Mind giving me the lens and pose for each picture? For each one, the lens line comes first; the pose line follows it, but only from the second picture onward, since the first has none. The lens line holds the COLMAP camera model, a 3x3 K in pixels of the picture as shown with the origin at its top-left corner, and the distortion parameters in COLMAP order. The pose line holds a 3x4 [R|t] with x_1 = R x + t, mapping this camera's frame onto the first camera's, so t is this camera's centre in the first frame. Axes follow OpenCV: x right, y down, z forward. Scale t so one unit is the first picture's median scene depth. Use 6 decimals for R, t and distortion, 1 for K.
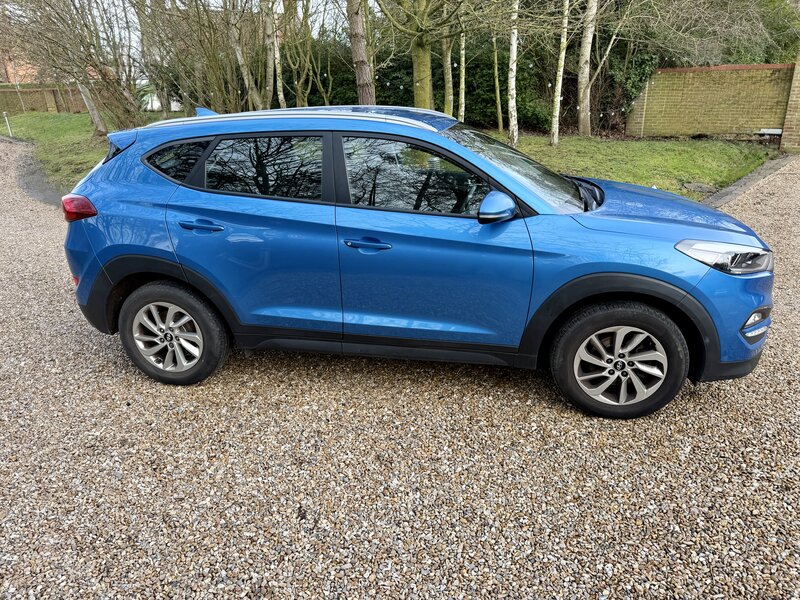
lens RADIAL K [[561.6, 0, 398.3], [0, 561.6, 299.4], [0, 0, 1]] dist [0.027225, -0.025256]
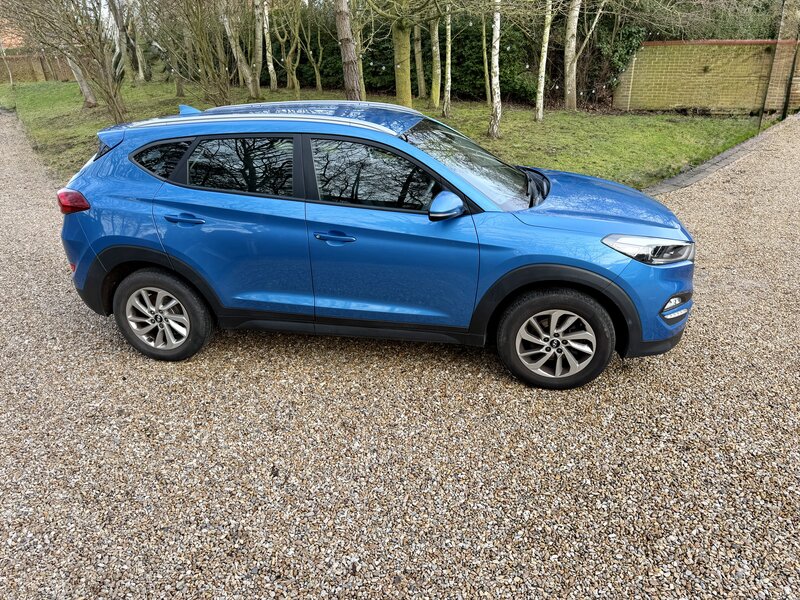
lens RADIAL K [[558.7, 0, 400.0], [0, 558.7, 300.0], [0, 0, 1]] dist [0.061653, -0.075338]
pose [[0.999961, -0.002915, 0.008285, 0.066868], [0.002437, 0.998359, 0.057205, -0.036222], [-0.008439, -0.057183, 0.998328, -0.125674]]
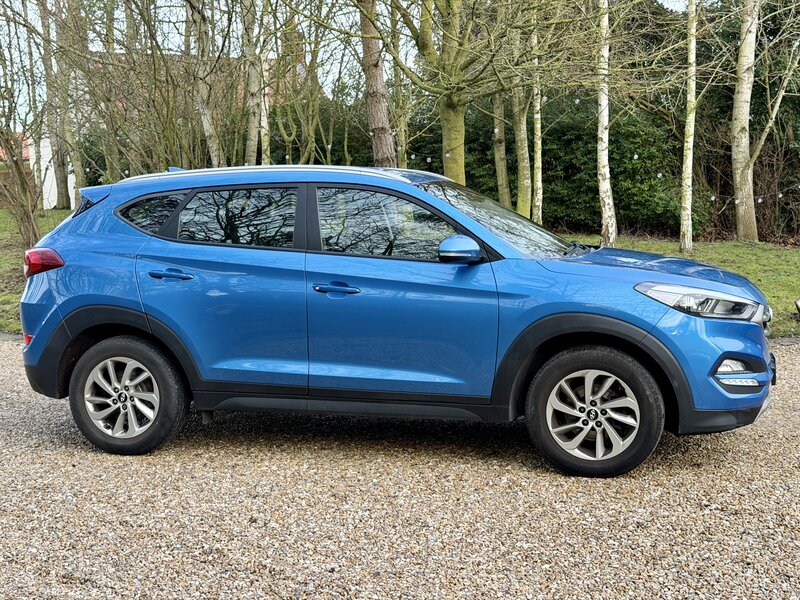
lens RADIAL K [[1113.1, 0, 400.0], [0, 1113.1, 300.0], [0, 0, 1]] dist [0.033002, 0.356410]
pose [[0.997051, 0.011891, -0.075815, 0.203388], [-0.030524, 0.967863, -0.249617, 0.399568], [0.070410, 0.251195, 0.965372, -0.866528]]
